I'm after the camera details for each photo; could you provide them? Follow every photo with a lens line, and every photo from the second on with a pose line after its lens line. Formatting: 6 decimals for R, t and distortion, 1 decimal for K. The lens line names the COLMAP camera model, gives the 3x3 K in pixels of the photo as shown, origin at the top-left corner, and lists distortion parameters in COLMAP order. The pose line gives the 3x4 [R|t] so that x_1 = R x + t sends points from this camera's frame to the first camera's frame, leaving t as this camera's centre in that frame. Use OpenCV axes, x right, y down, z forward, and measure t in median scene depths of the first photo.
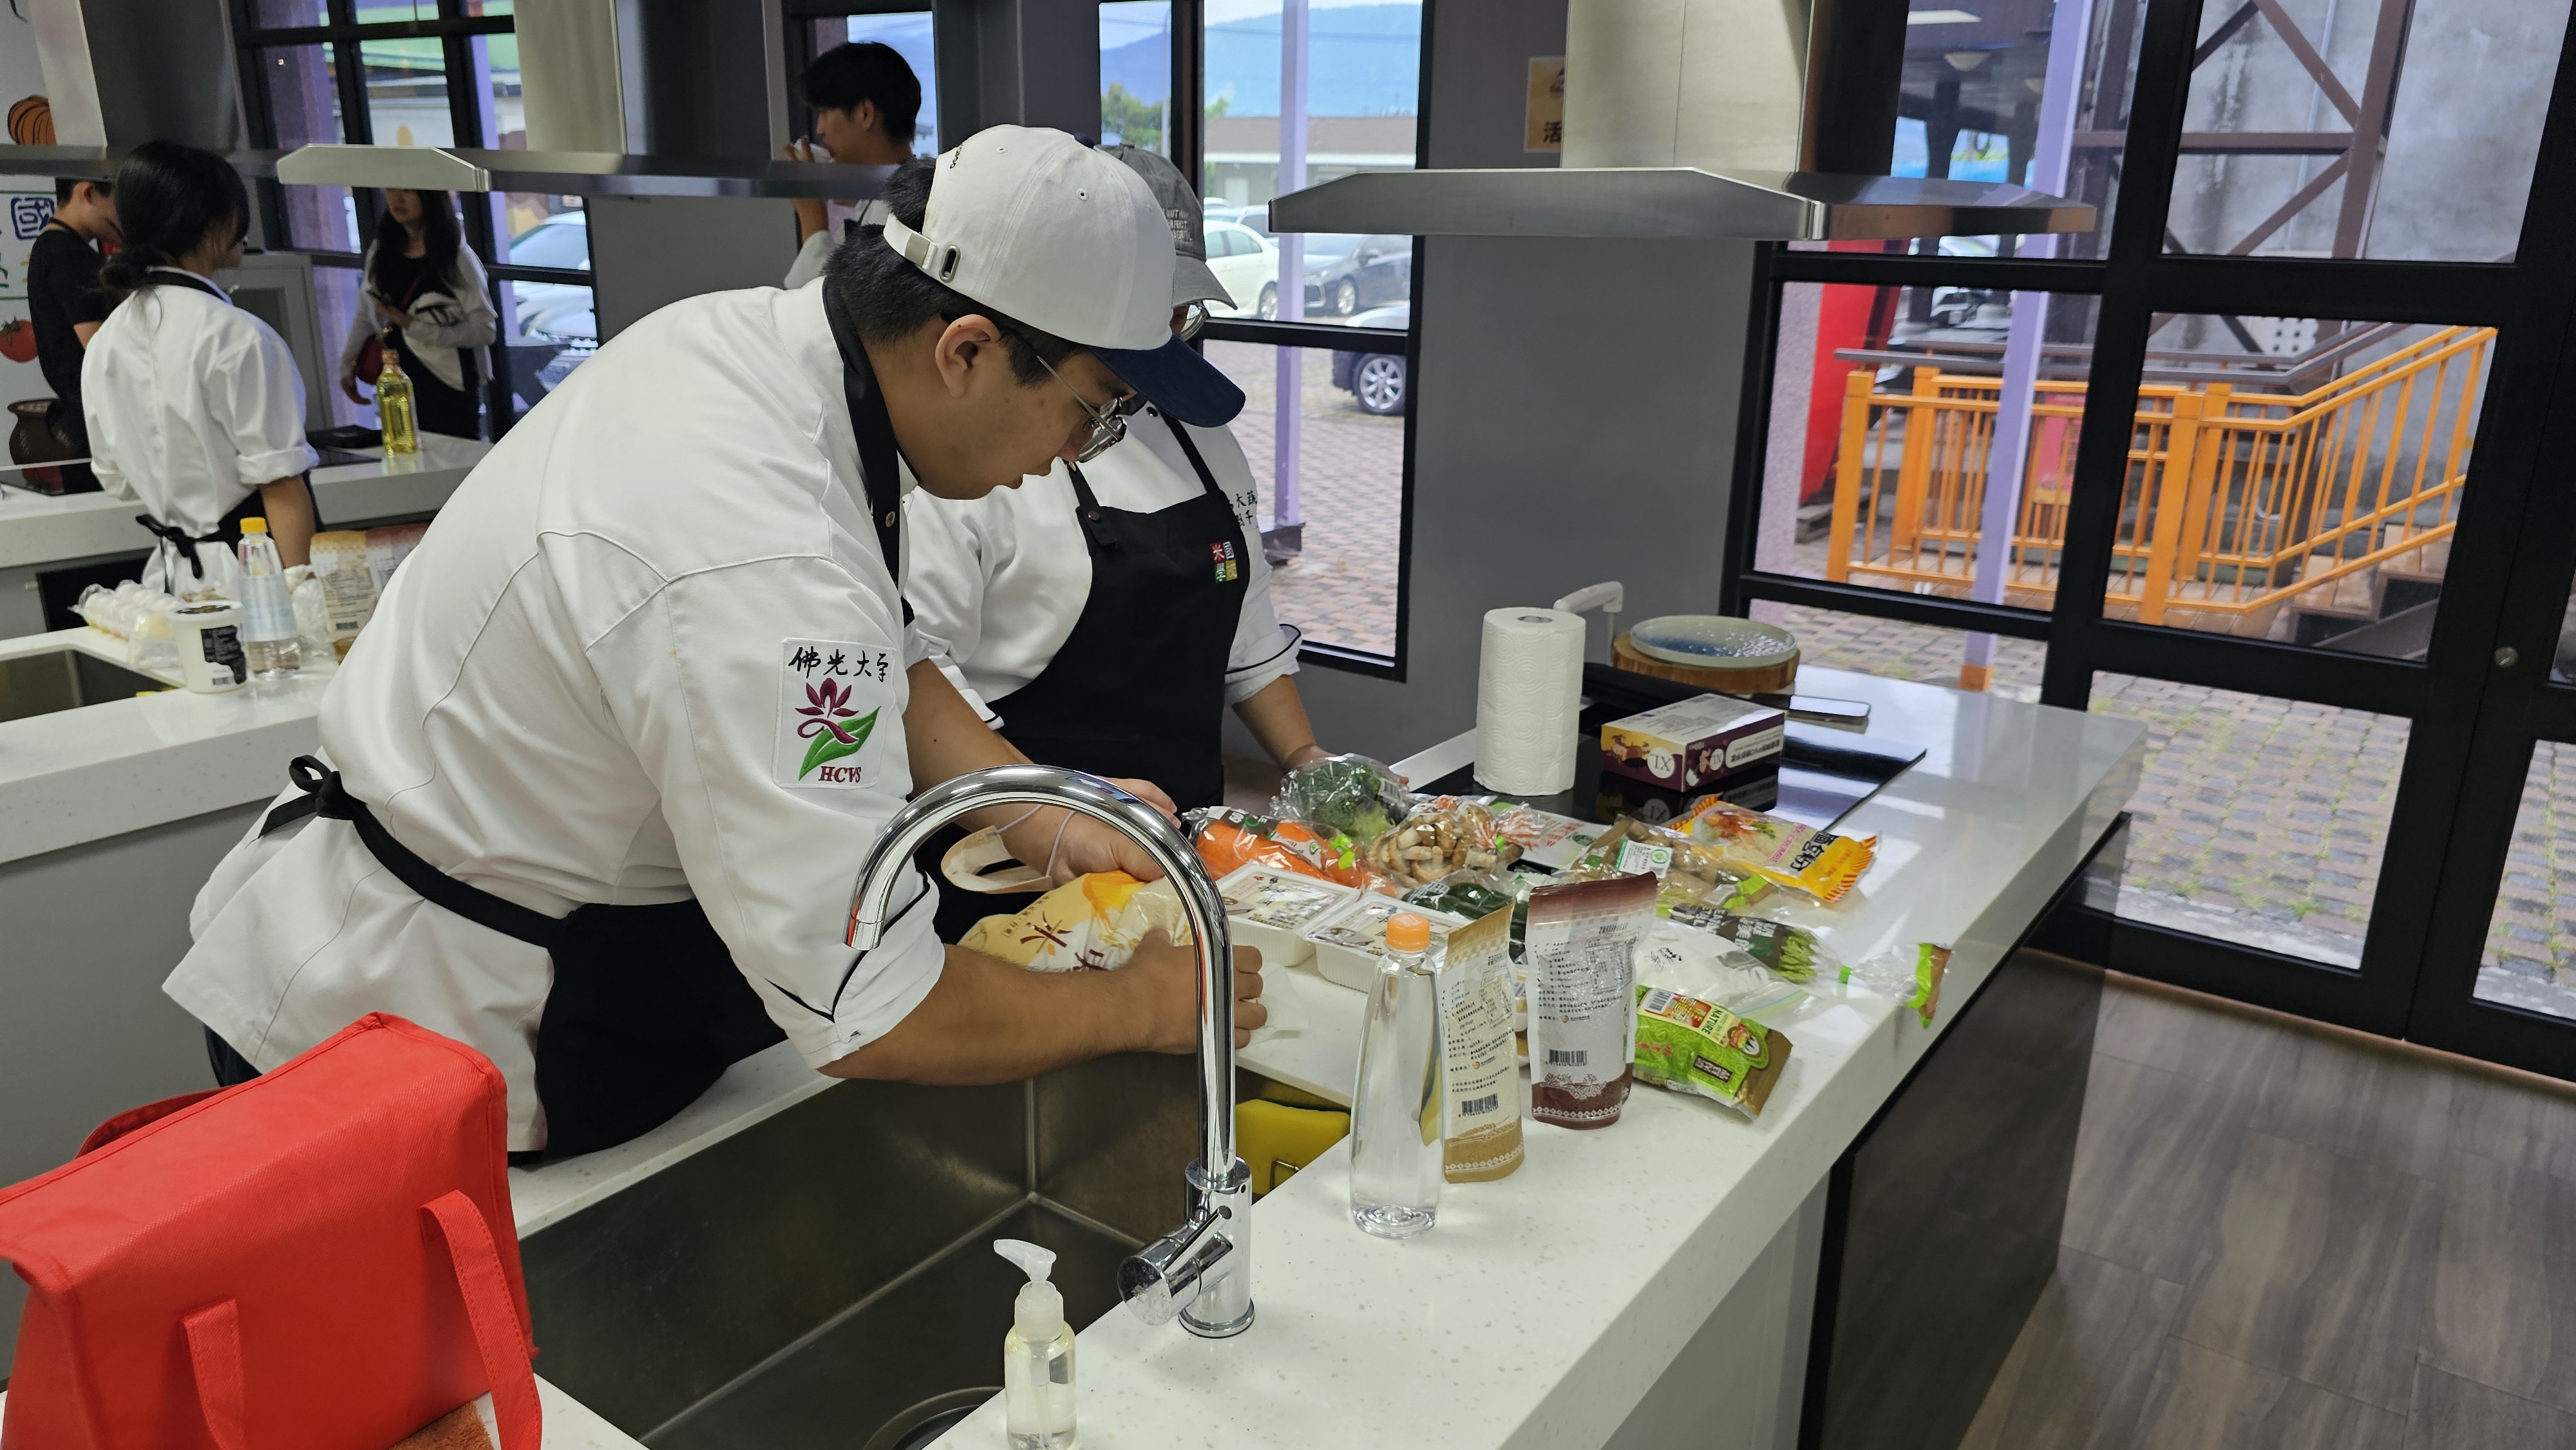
lens RADIAL K [[1727.4, 0, 1297.7], [0, 1727.4, 742.6], [0, 0, 1]] dist [0.038695, -0.024424]
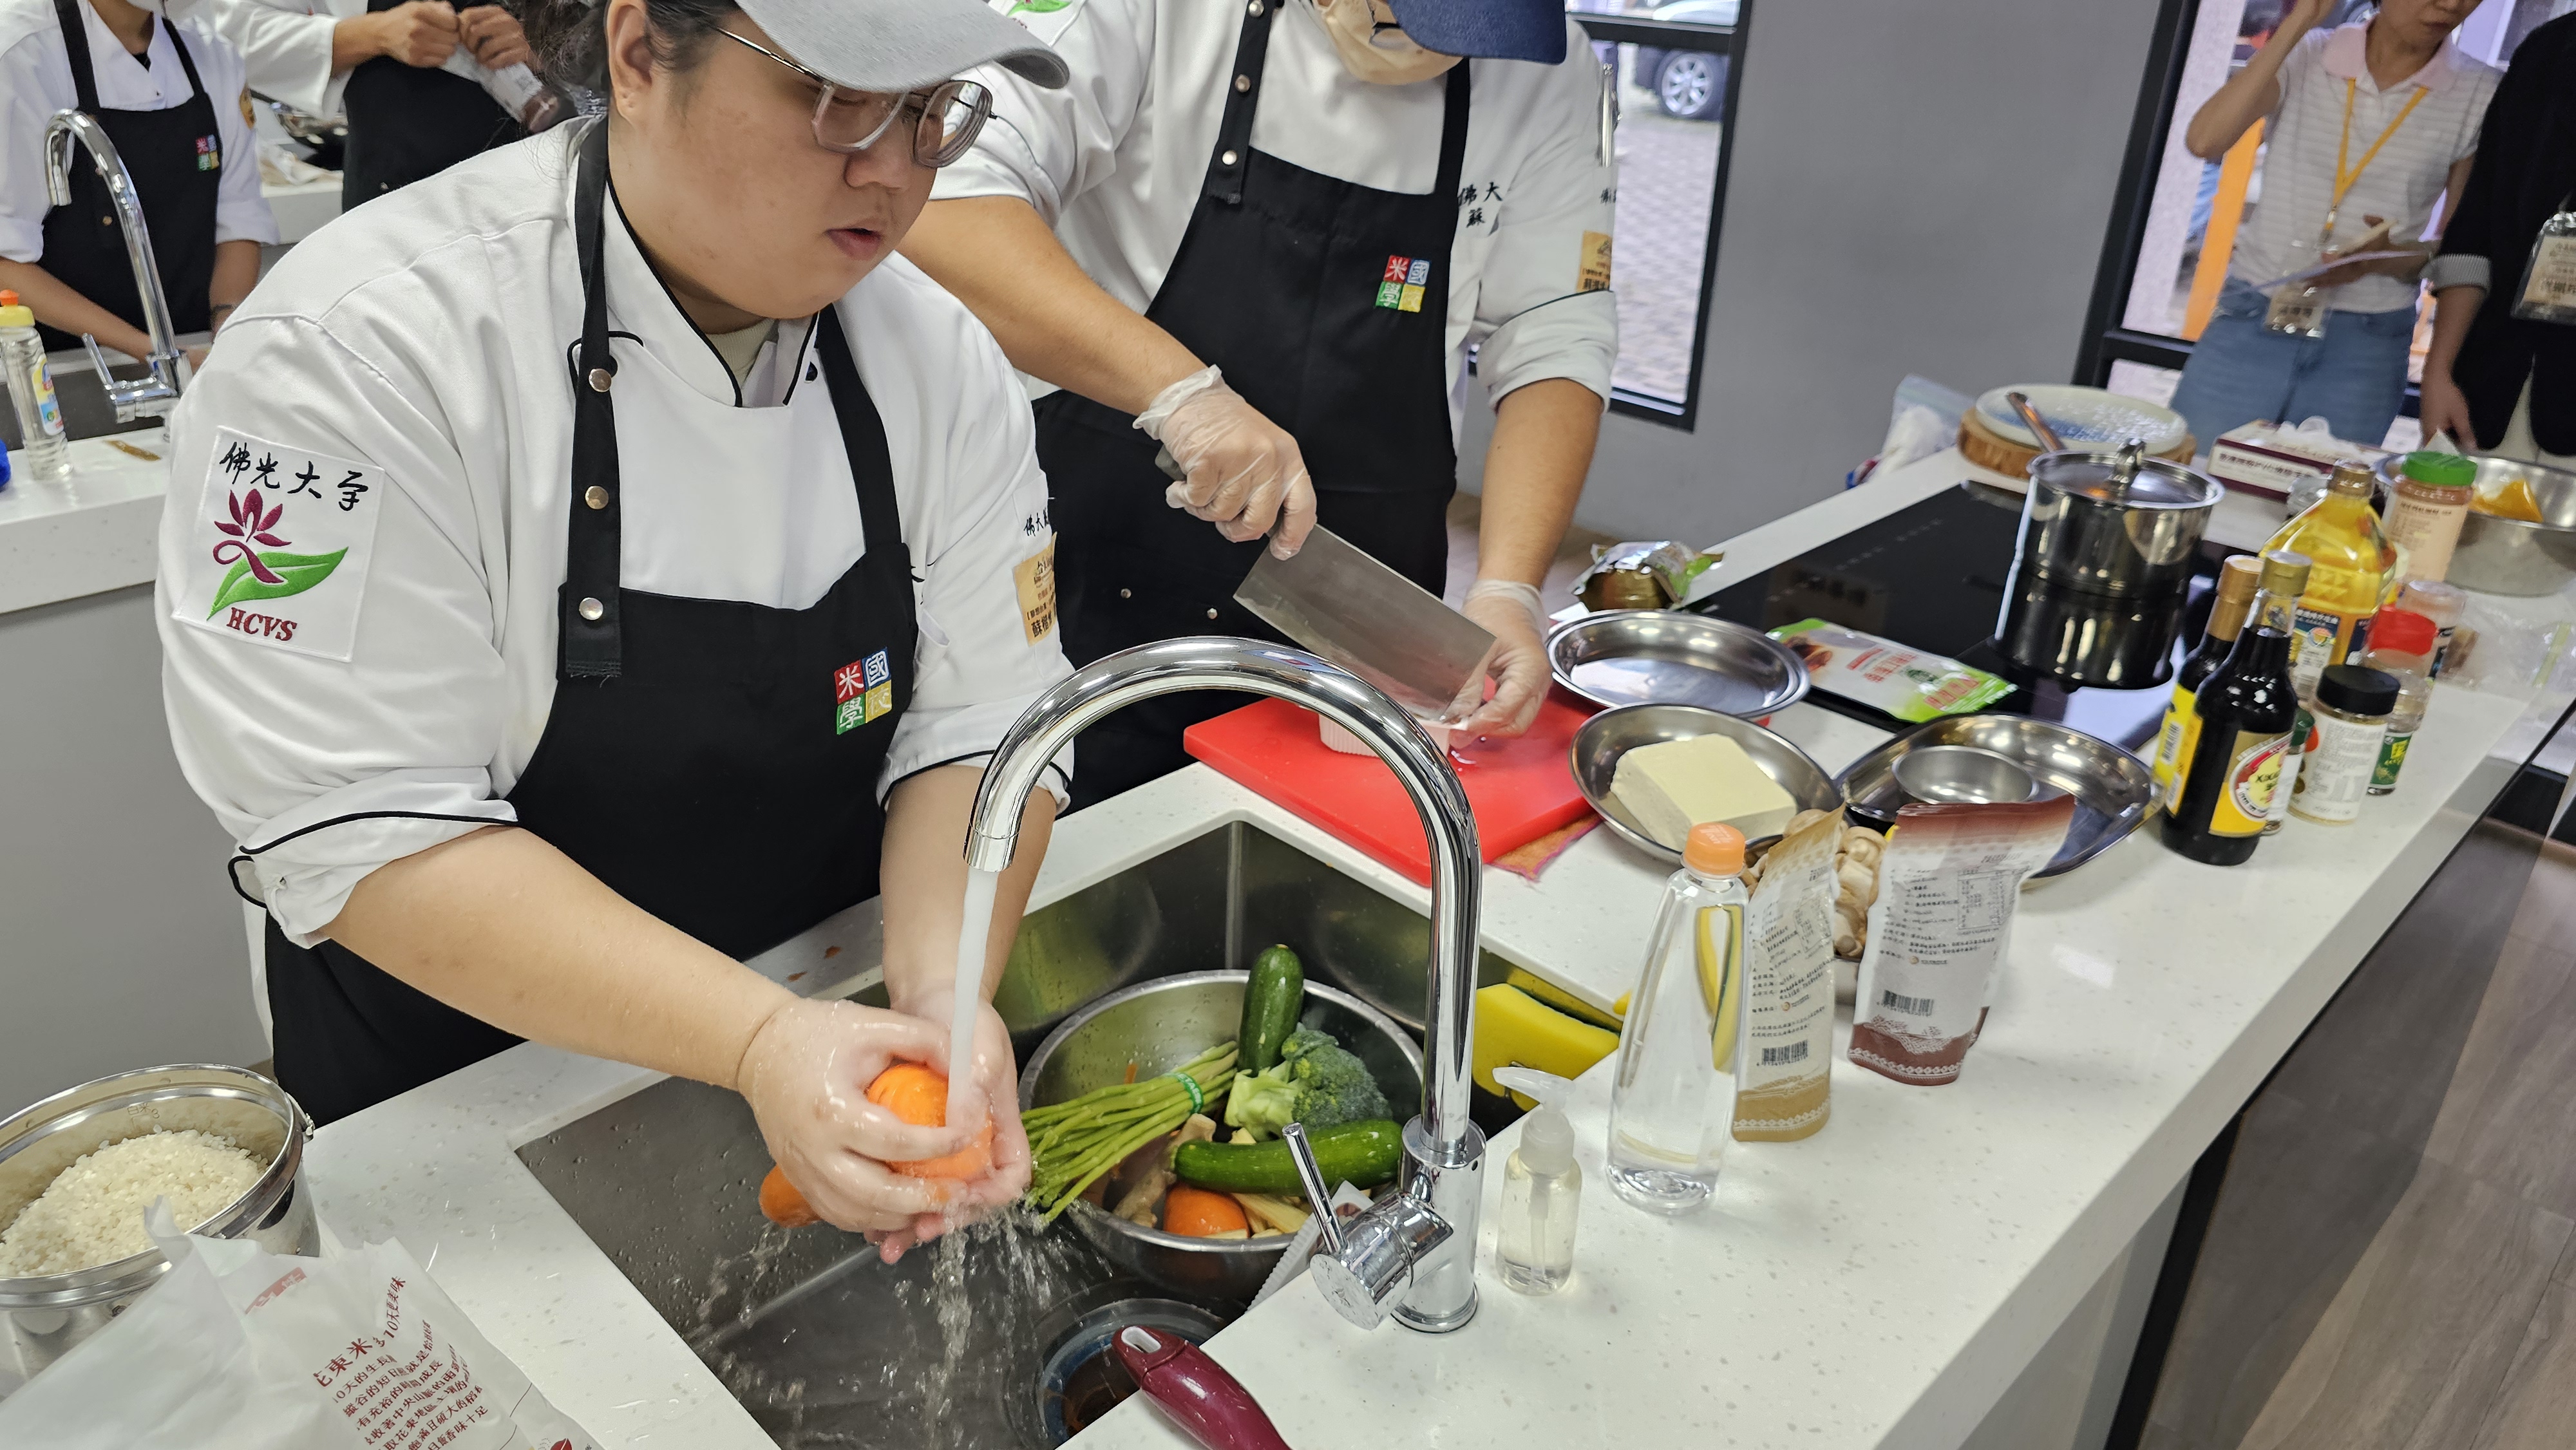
lens RADIAL K [[1755.9, 0, 1283.6], [0, 1755.9, 692.7], [0, 0, 1]] dist [-0.047726, 0.051587]
pose [[0.986348, 0.076092, -0.146043, -0.004113], [-0.055775, 0.988792, 0.138490, -0.013231], [0.154944, -0.128454, 0.979537, 0.056872]]
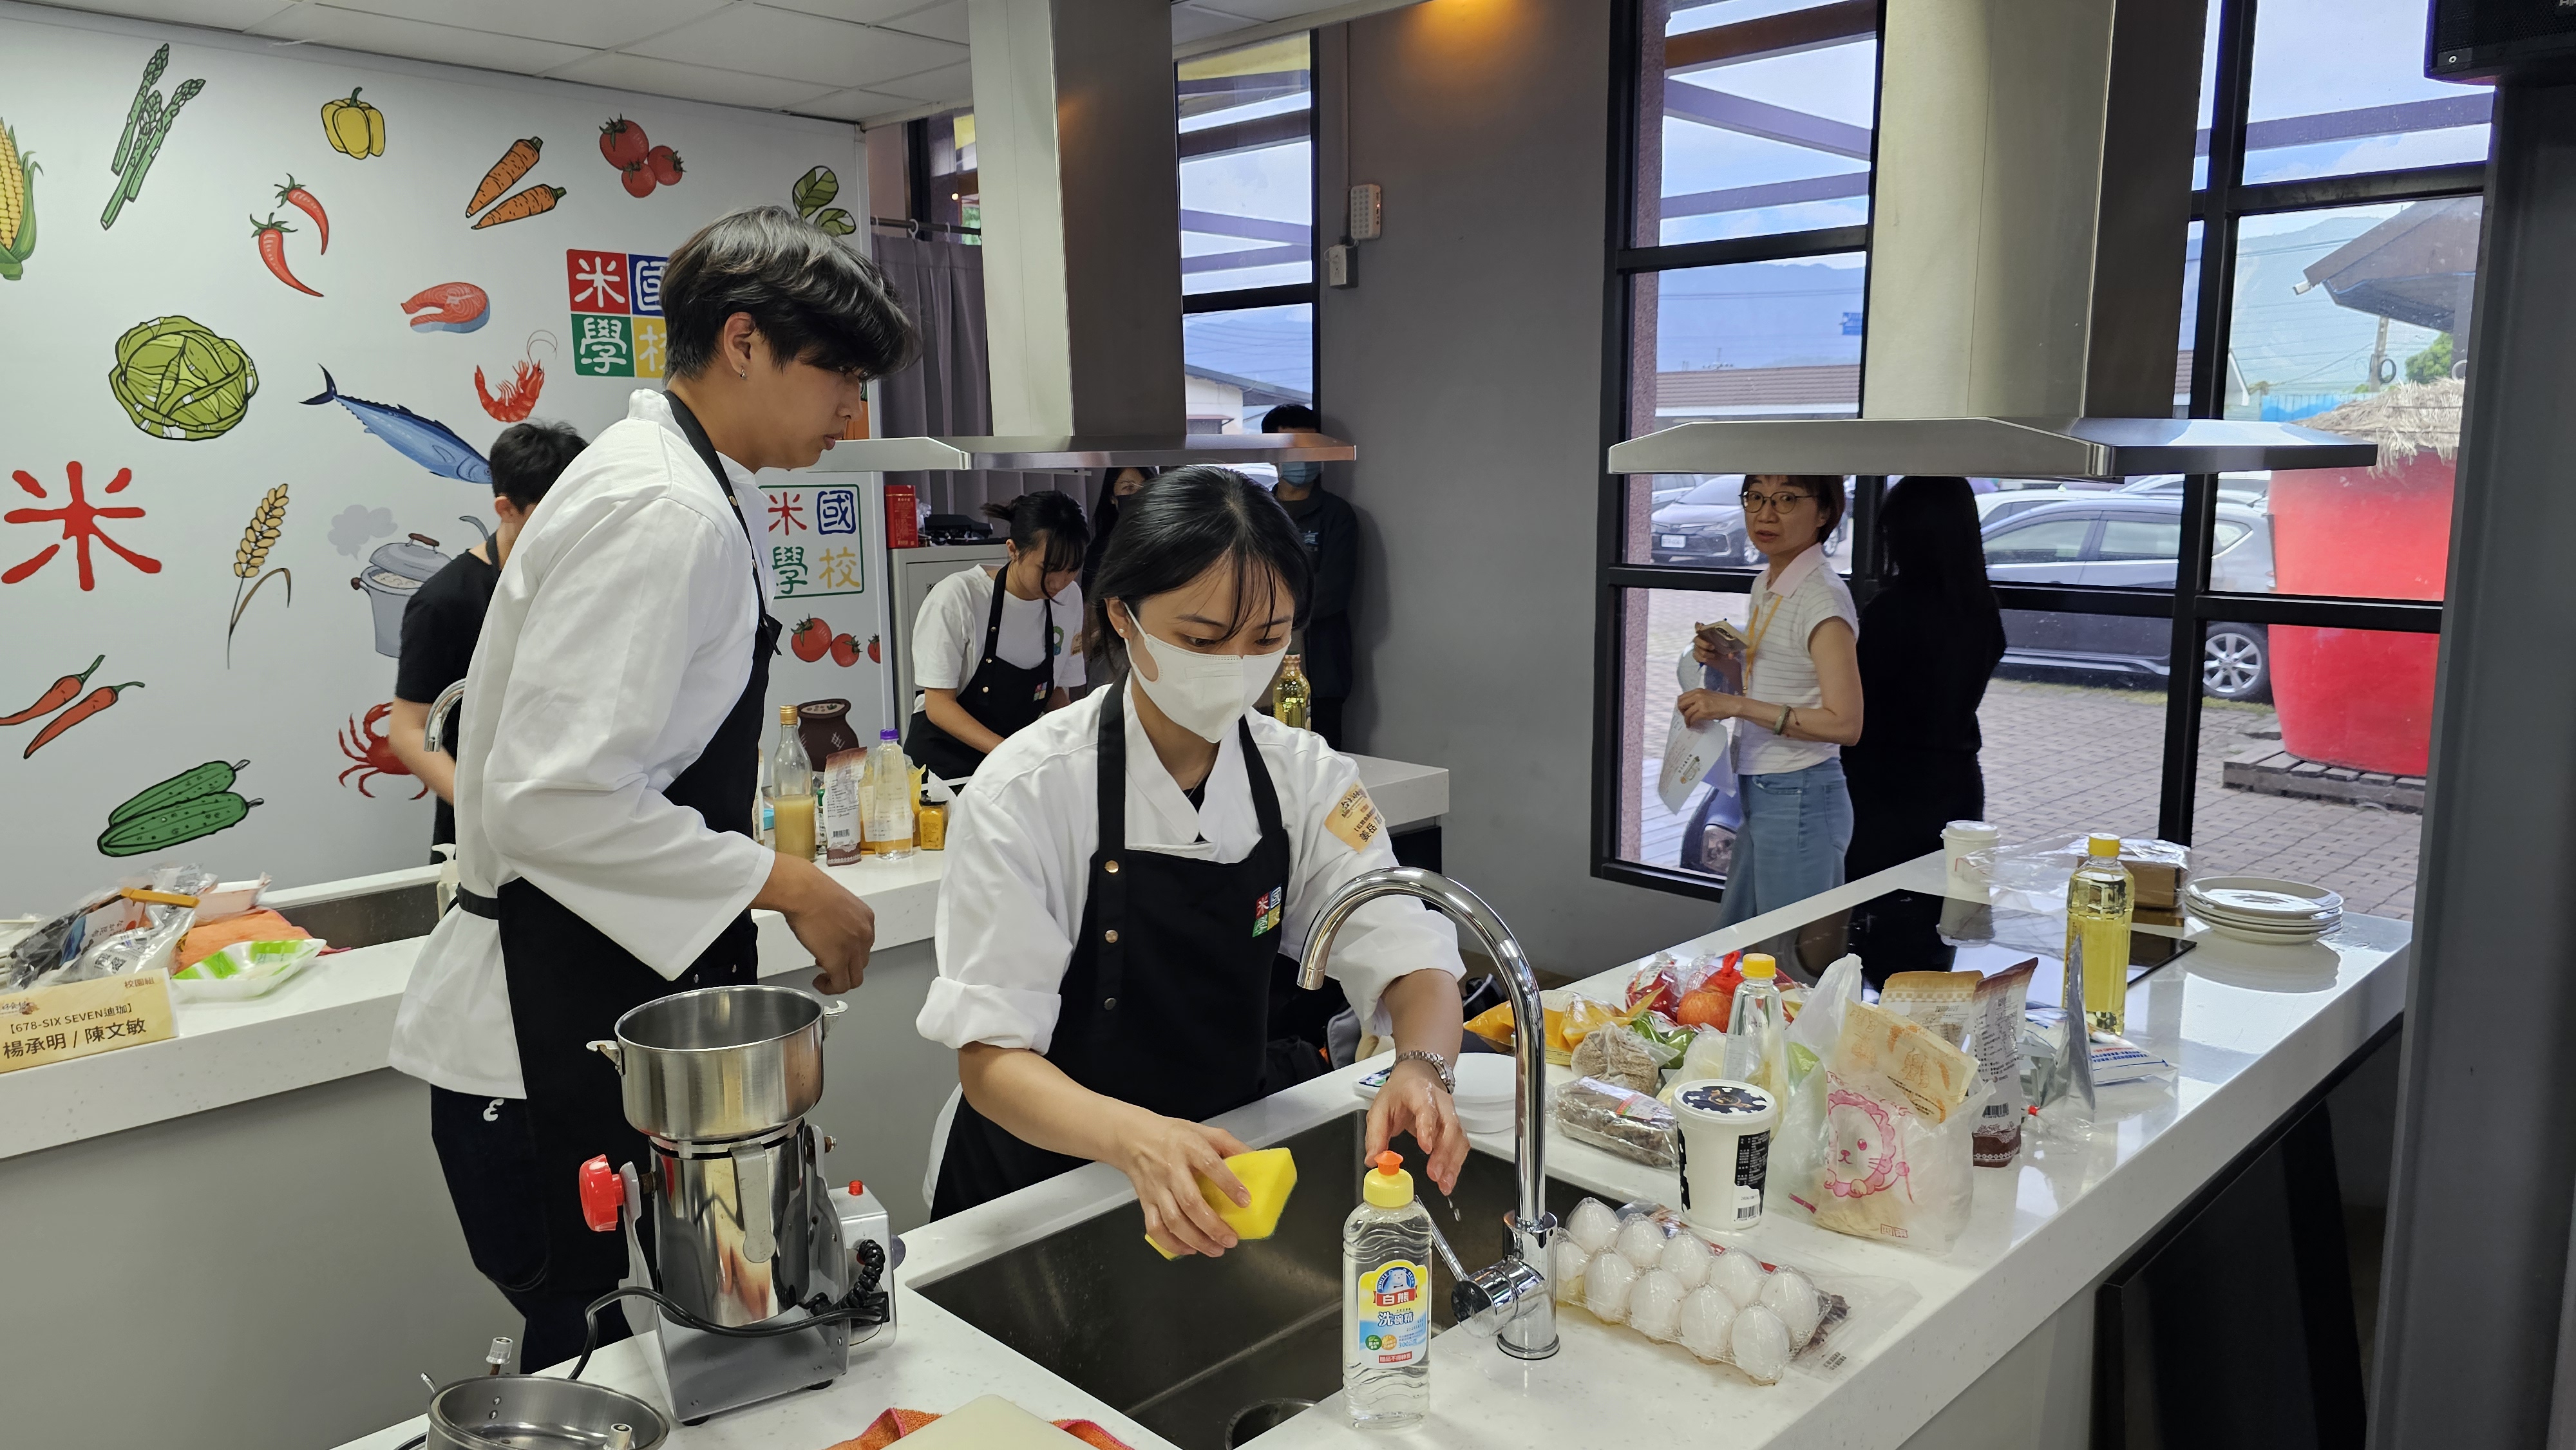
lens RADIAL K [[1727.4, 0, 1297.7], [0, 1727.4, 742.6], [0, 0, 1]] dist [0.038695, -0.024424]
pose [[0.986200, -0.000181, -0.165560, -0.324723], [-0.022678, 0.990426, -0.136168, -0.056392], [0.164000, 0.138043, 0.976754, 0.149379]]
